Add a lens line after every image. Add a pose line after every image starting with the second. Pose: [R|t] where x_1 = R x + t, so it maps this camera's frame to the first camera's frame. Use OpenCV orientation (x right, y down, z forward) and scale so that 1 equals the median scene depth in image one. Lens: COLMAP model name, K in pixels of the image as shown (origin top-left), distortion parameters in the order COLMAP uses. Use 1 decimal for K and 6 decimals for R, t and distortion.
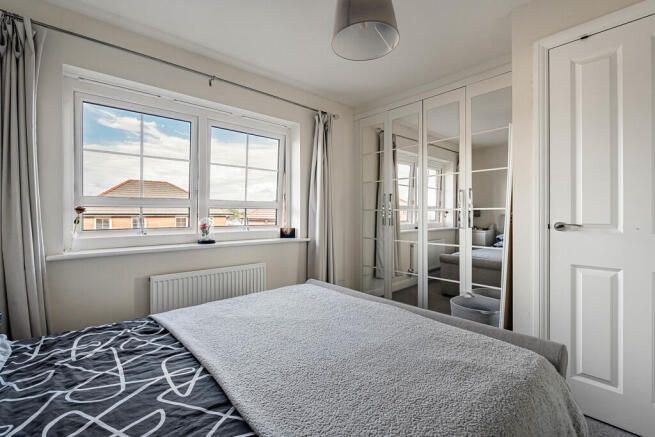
lens RADIAL K [[294.5, 0, 324.8], [0, 294.5, 214.8], [0, 0, 1]] dist [-0.008666, -0.000340]
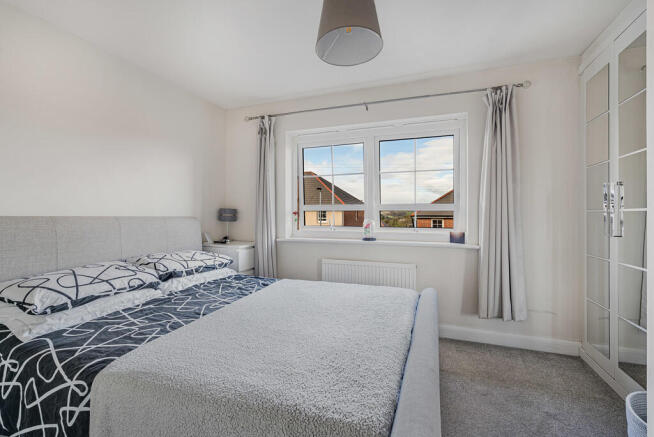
lens RADIAL K [[294.0, 0, 324.3], [0, 294.0, 218.5], [0, 0, 1]] dist [-0.008666, -0.000340]
pose [[0.463635, 0.011404, -0.885953, 0.522349], [-0.005654, 0.999935, 0.009912, -0.003386], [0.886008, 0.000413, 0.463670, 0.243168]]
